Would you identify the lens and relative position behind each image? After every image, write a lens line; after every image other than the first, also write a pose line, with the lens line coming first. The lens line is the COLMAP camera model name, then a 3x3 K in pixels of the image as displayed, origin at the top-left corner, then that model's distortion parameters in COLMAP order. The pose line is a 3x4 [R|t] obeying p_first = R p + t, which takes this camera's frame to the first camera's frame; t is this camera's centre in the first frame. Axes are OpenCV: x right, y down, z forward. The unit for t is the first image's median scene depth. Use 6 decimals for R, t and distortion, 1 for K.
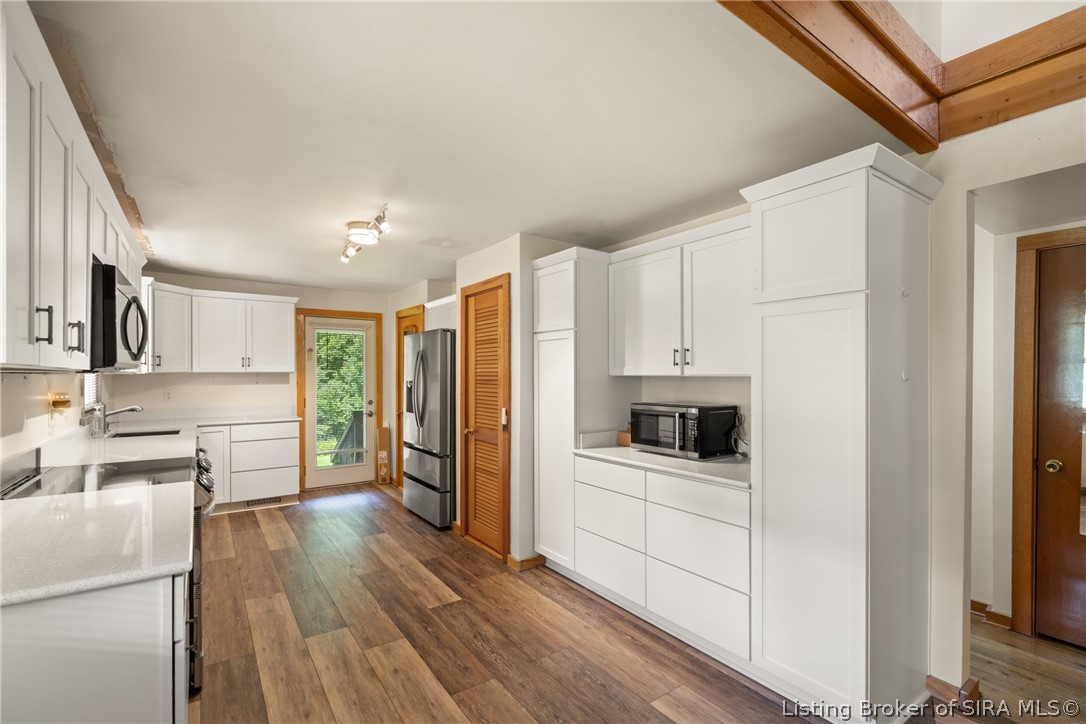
lens RADIAL K [[483.4, 0, 543.0], [0, 483.4, 362.0], [0, 0, 1]] dist [-0.001375, -0.001281]
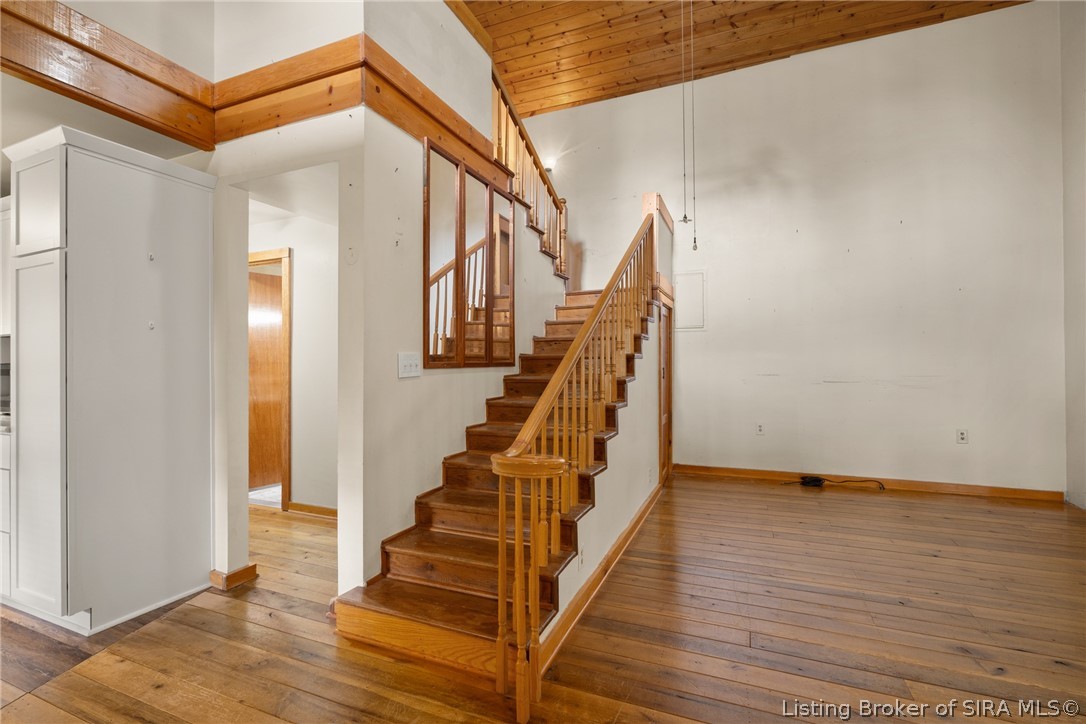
lens RADIAL K [[483.4, 0, 543.0], [0, 483.4, 362.0], [0, 0, 1]] dist [-0.001375, -0.001281]
pose [[0.858992, 0.002051, 0.511986, 0.893261], [-0.000222, 0.999993, -0.003635, 0.114834], [-0.511990, 0.003009, 0.858986, -0.513252]]
